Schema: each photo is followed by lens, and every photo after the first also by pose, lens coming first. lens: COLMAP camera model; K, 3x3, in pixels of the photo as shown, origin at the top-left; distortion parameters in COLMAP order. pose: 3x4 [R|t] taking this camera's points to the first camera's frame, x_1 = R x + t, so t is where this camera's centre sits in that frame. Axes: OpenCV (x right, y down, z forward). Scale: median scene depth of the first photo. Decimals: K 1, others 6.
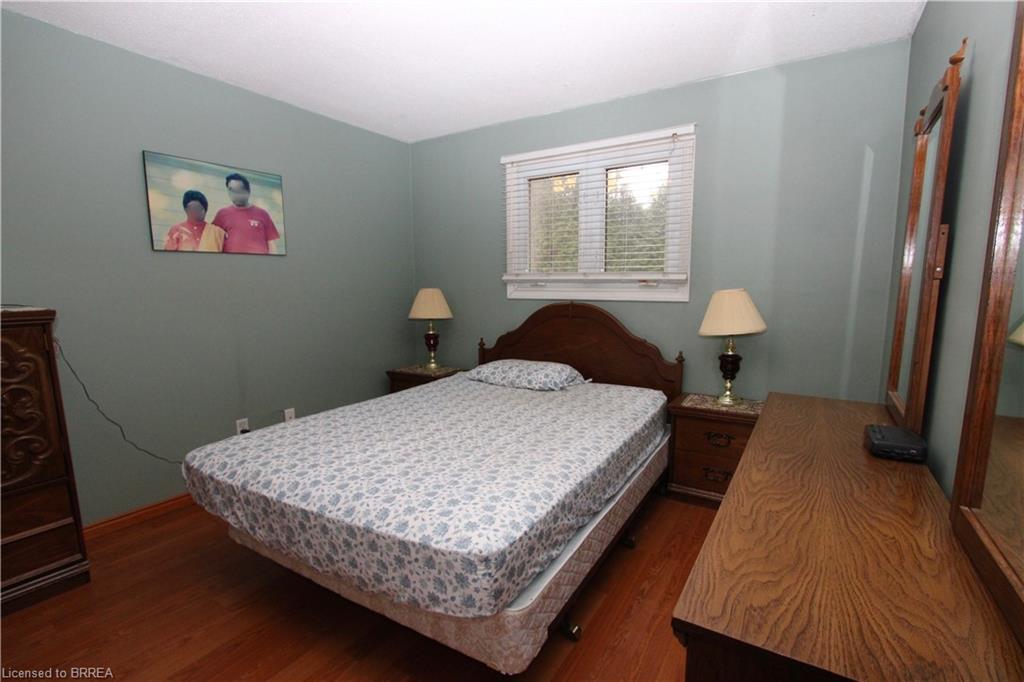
lens RADIAL K [[473.2, 0, 521.4], [0, 473.2, 353.3], [0, 0, 1]] dist [-0.020304, 0.000852]
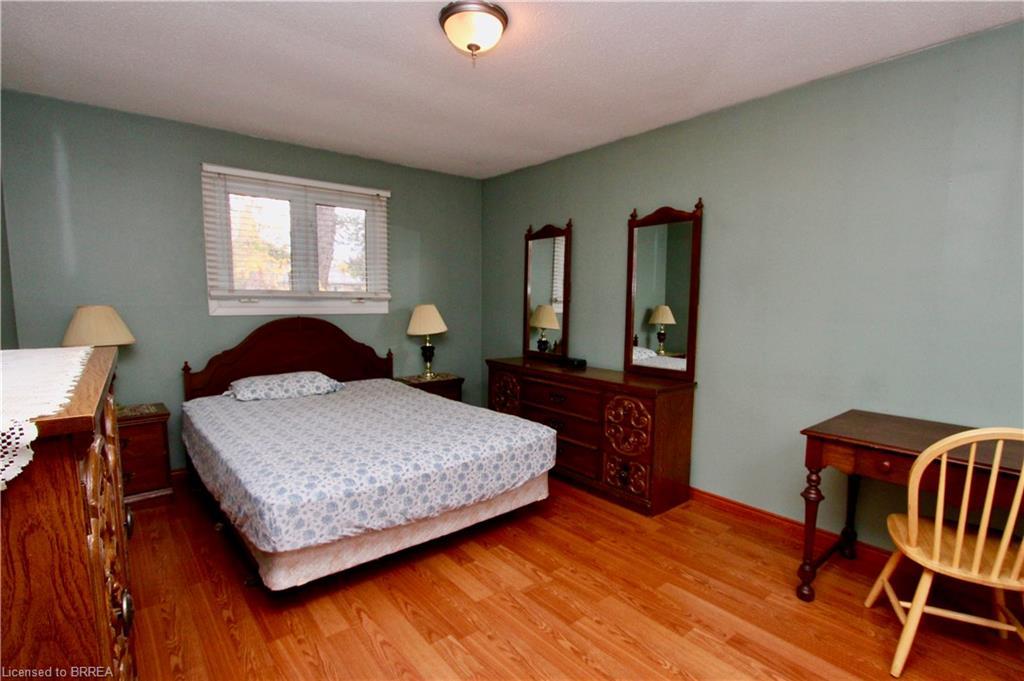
lens RADIAL K [[485.3, 0, 516.6], [0, 485.3, 353.4], [0, 0, 1]] dist [-0.018630, 0.000707]
pose [[0.323766, -0.101301, 0.940699, -0.946233], [0.122250, 0.990396, 0.064577, -0.039703], [-0.938206, 0.094093, 0.333040, 0.174422]]
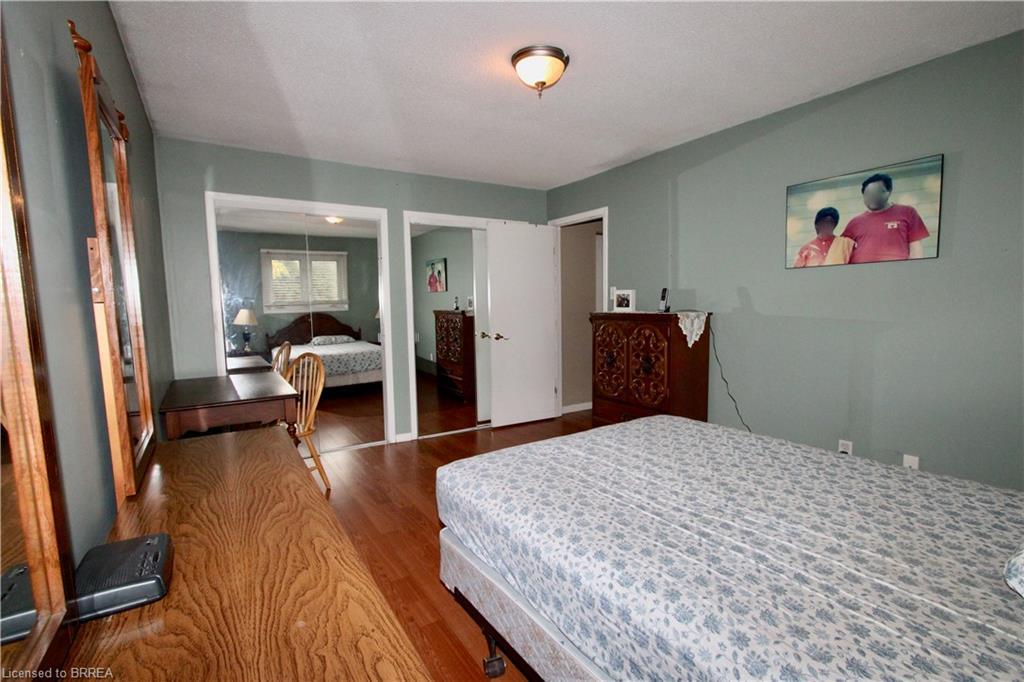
lens RADIAL K [[485.3, 0, 516.6], [0, 485.3, 353.9], [0, 0, 1]] dist [-0.018630, 0.000707]
pose [[-0.426012, 0.107927, -0.898257, 0.552073], [-0.112306, 0.978871, 0.170876, -0.124226], [0.897720, 0.173675, -0.404890, 0.806762]]
